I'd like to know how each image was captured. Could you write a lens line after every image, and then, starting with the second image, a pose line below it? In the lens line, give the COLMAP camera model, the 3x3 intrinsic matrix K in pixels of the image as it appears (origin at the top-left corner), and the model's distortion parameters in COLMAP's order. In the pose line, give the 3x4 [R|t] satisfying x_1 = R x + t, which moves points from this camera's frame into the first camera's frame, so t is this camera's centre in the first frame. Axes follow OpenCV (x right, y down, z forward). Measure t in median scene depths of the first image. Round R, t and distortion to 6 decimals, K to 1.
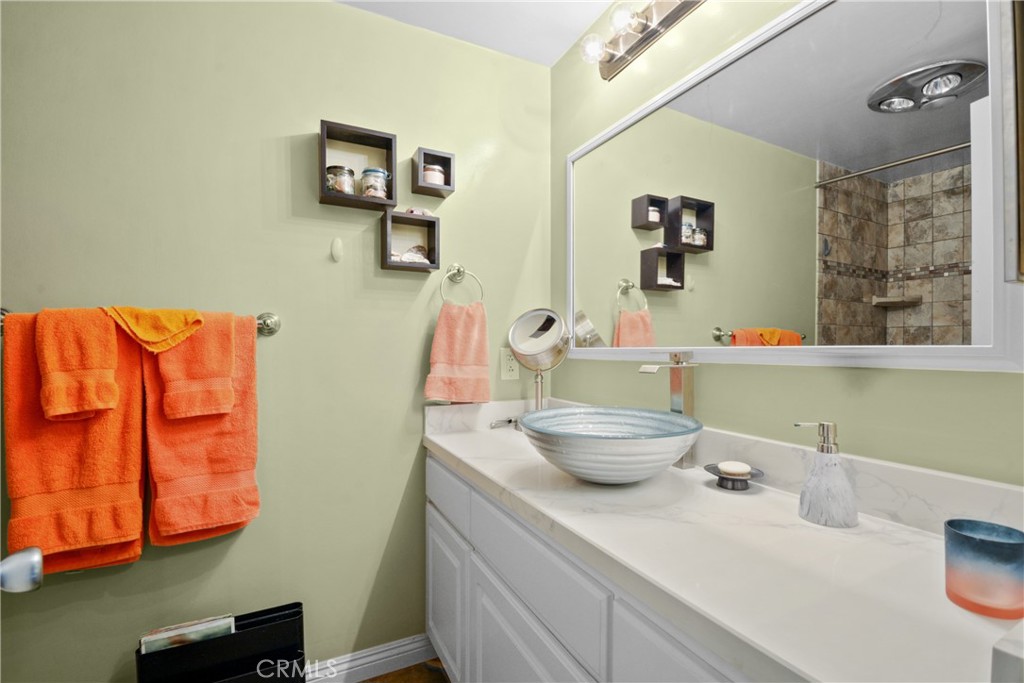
lens RADIAL K [[450.7, 0, 512.8], [0, 450.7, 344.0], [0, 0, 1]] dist [-0.006990, -0.011031]
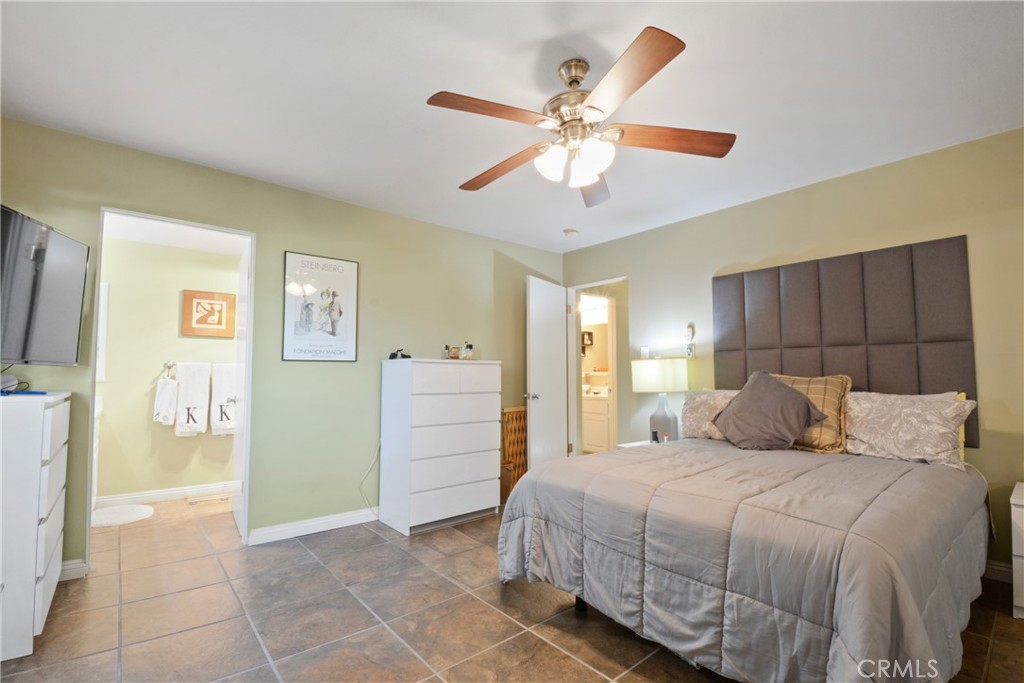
lens RADIAL K [[450.7, 0, 511.0], [0, 450.7, 342.9], [0, 0, 1]] dist [-0.006990, -0.011031]
pose [[0.972494, 0.017760, 0.232248, -1.056434], [-0.001565, 0.997565, -0.069730, 0.027874], [-0.232921, 0.067449, 0.970154, -2.410913]]
